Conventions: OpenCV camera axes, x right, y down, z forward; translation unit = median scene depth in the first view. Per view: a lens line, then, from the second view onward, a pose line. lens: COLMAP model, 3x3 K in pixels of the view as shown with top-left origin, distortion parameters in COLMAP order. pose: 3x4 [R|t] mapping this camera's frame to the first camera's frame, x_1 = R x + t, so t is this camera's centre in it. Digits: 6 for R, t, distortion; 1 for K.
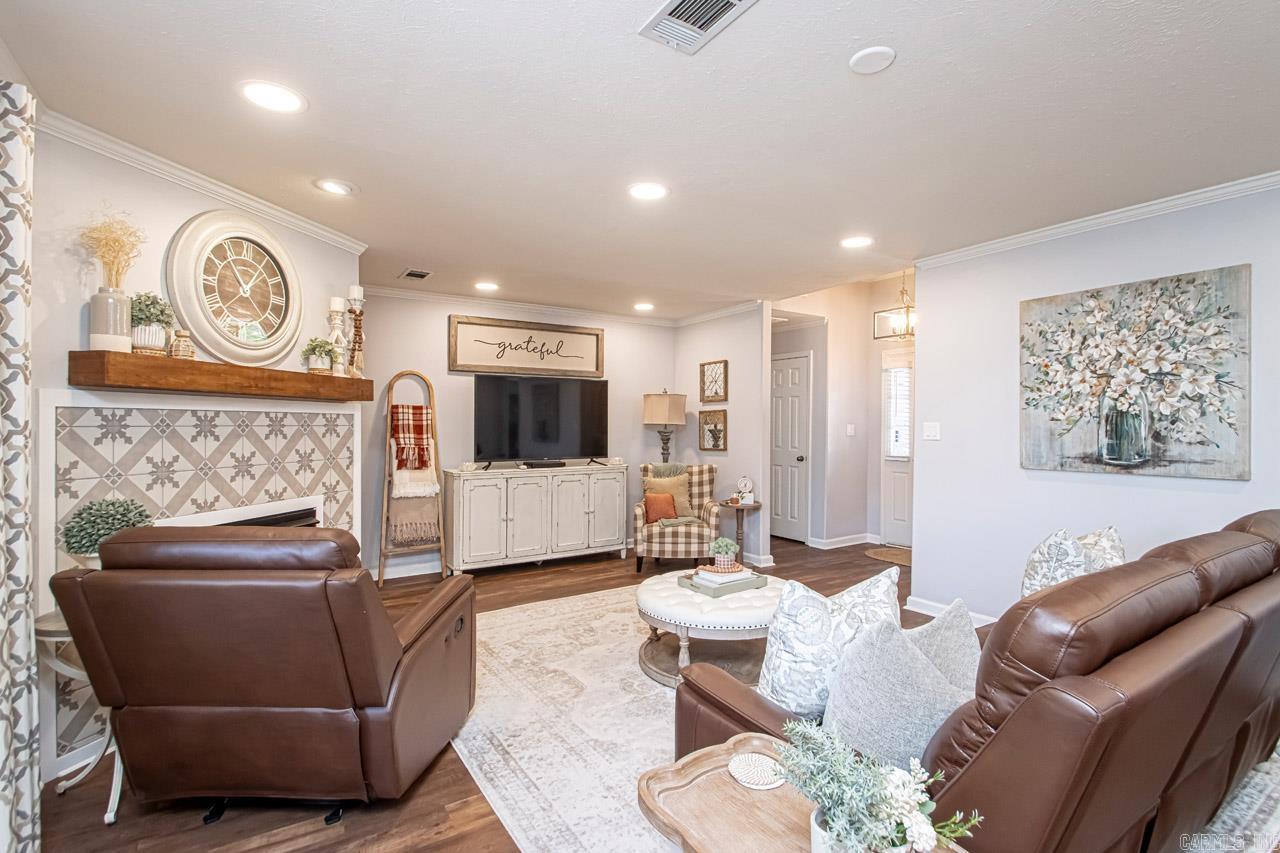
lens RADIAL K [[595.5, 0, 653.6], [0, 595.5, 424.7], [0, 0, 1]] dist [0.000440, -0.000825]
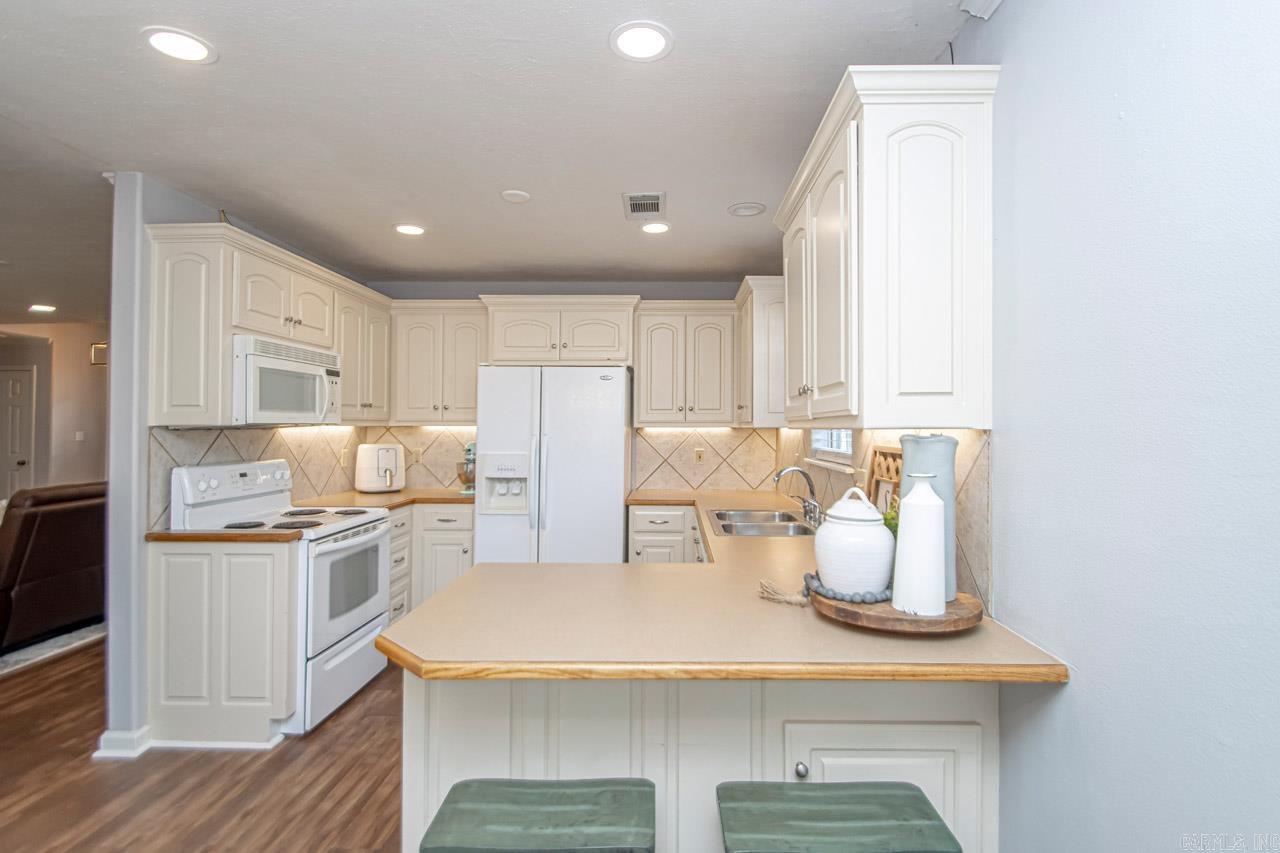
lens RADIAL K [[631.8, 0, 647.3], [0, 631.8, 415.1], [0, 0, 1]] dist [0.026491, -0.020586]
pose [[0.584235, 0.009998, 0.811523, -0.061845], [0.004586, 0.999867, -0.015620, -0.015932], [-0.811572, 0.012848, 0.584112, -1.226017]]
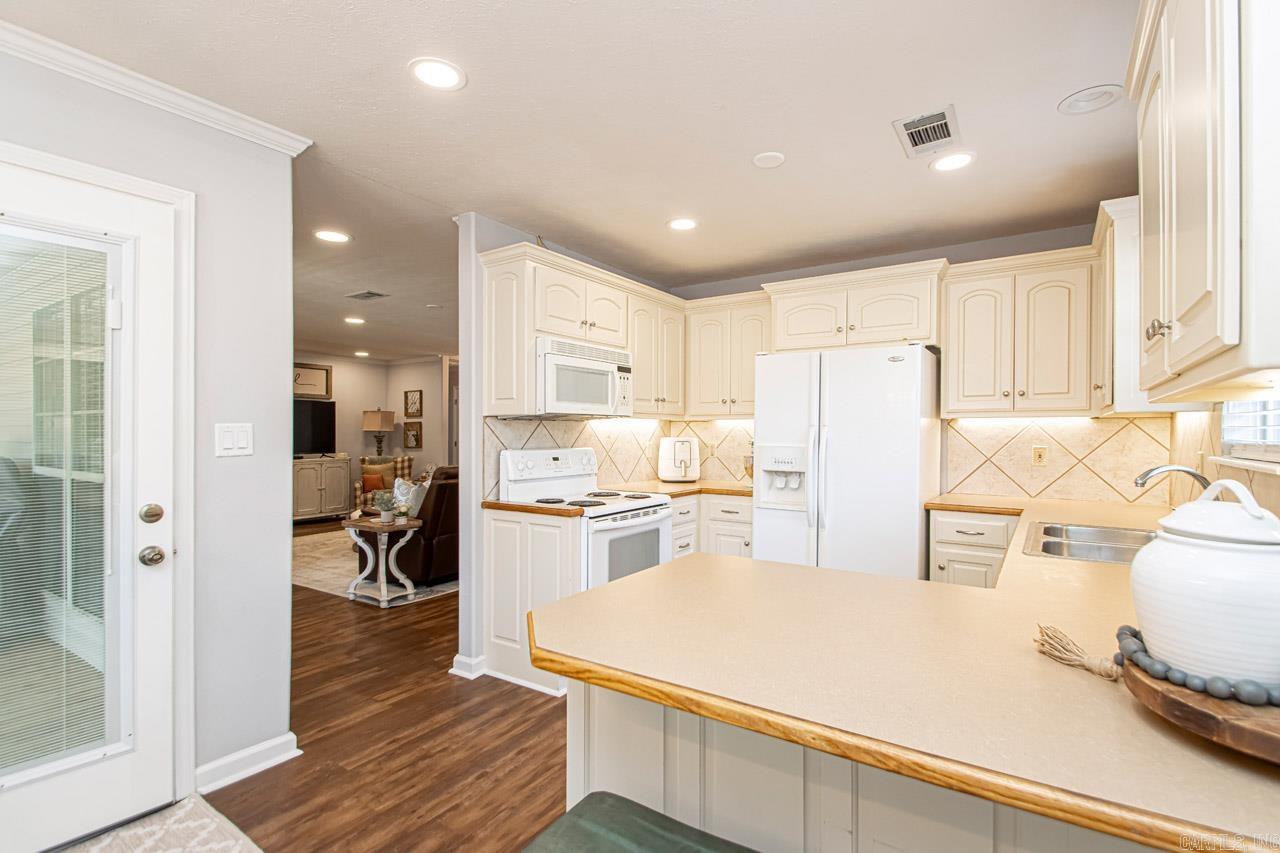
lens RADIAL K [[599.0, 0, 639.9], [0, 599.0, 429.1], [0, 0, 1]] dist [0.021778, -0.000624]
pose [[0.926733, -0.001879, 0.375717, 0.108892], [0.004507, 0.999971, -0.006115, 0.012108], [-0.375694, 0.007360, 0.926714, -1.211809]]
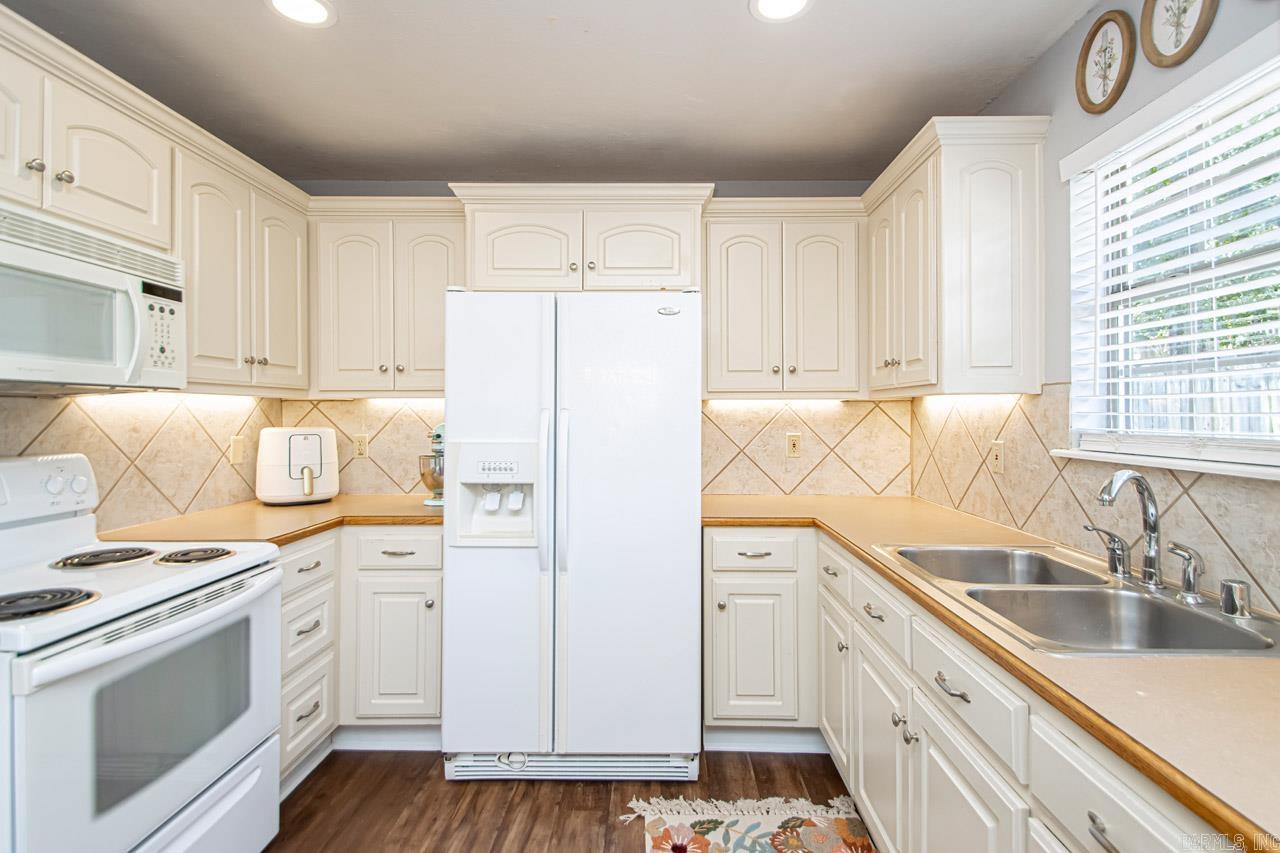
lens RADIAL K [[605.9, 0, 660.2], [0, 605.9, 415.1], [0, 0, 1]] dist [0.028181, -0.016174]
pose [[0.557379, -0.009231, 0.830207, 0.296901], [0.007070, 0.999955, 0.006371, 0.004105], [-0.830228, 0.002319, 0.557419, -0.835475]]
